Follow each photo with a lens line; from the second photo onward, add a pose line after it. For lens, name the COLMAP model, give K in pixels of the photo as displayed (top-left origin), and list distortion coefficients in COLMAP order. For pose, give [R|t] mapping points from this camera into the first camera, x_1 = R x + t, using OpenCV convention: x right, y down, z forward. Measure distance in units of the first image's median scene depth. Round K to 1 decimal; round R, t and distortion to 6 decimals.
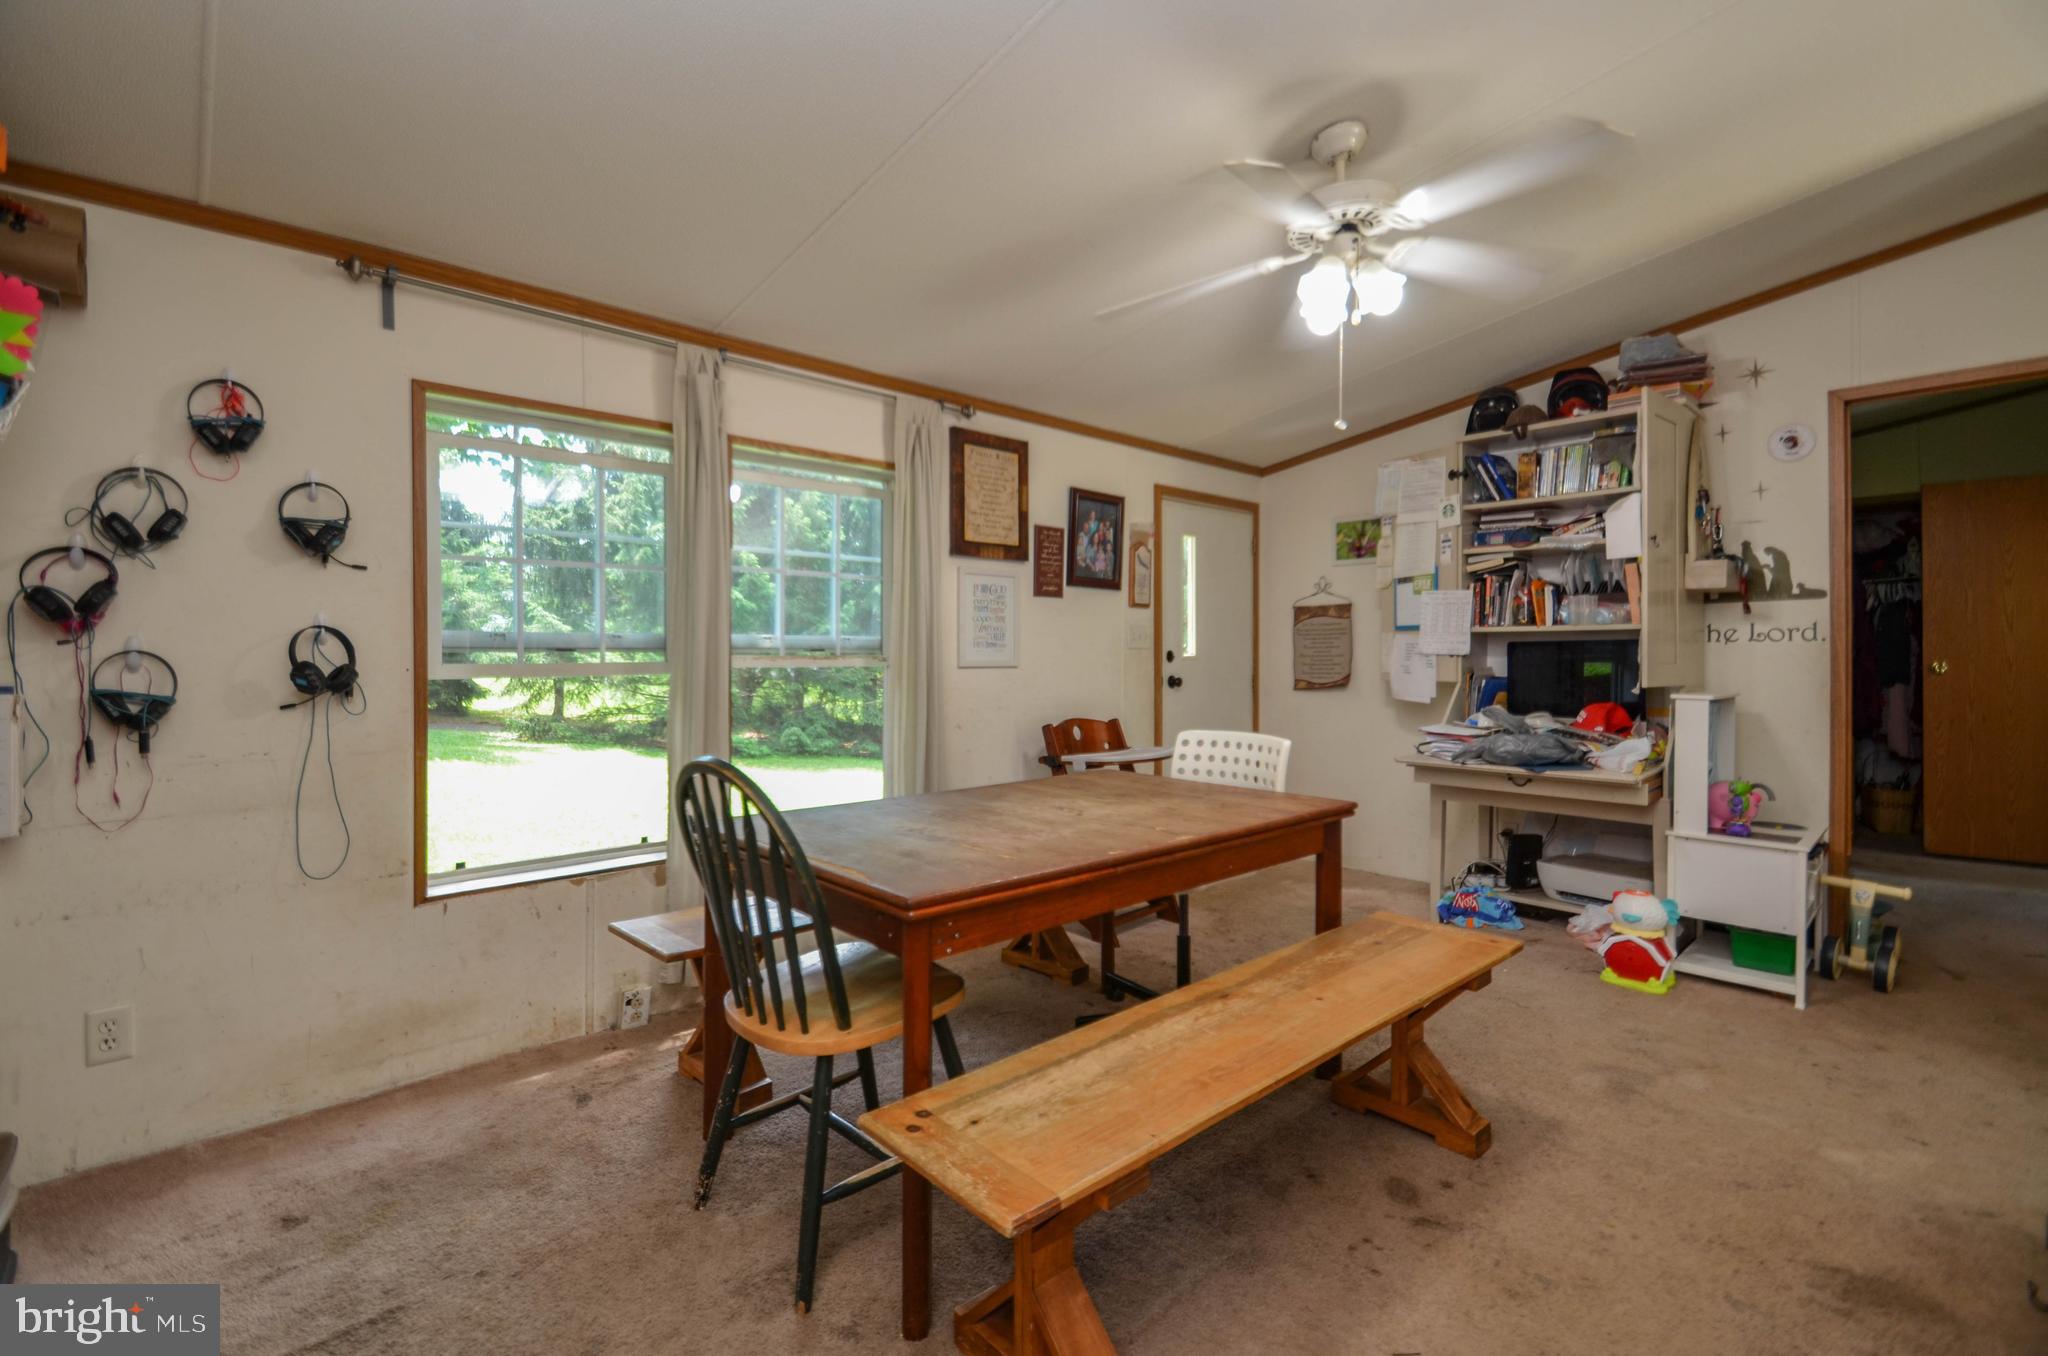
lens RADIAL K [[907.8, 0, 1011.7], [0, 907.8, 665.2], [0, 0, 1]] dist [0.012458, -0.009631]
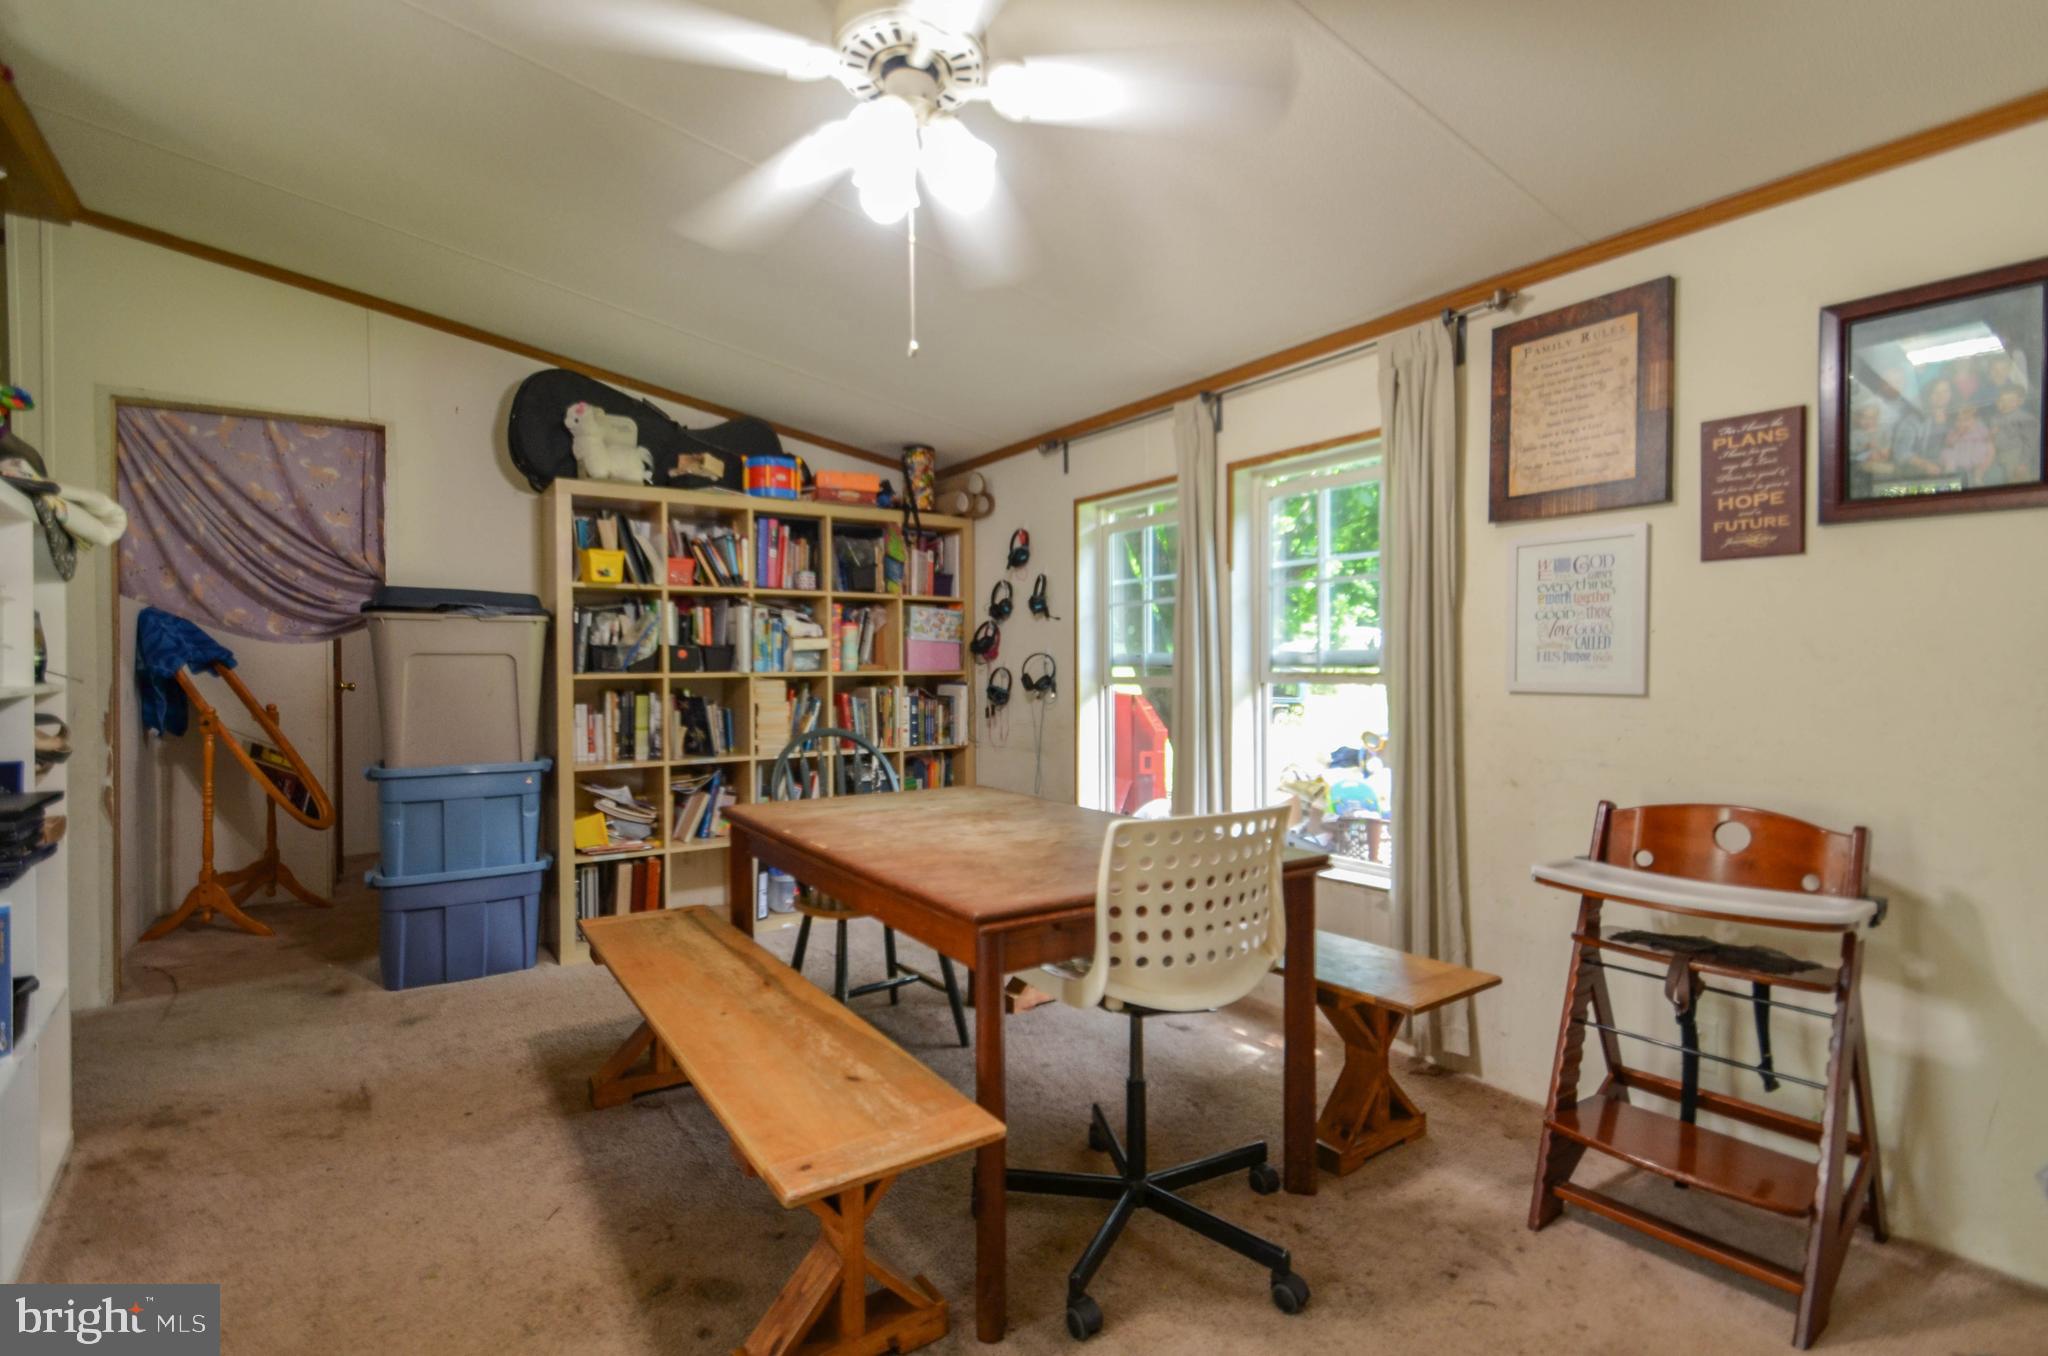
lens RADIAL K [[976.8, 0, 1005.9], [0, 976.8, 675.2], [0, 0, 1]] dist [0.000368, -0.001788]
pose [[-0.158428, 0.009783, -0.987322, 0.698427], [-0.011631, 0.999863, 0.011774, -0.013892], [0.987302, 0.013349, -0.158292, 0.758569]]
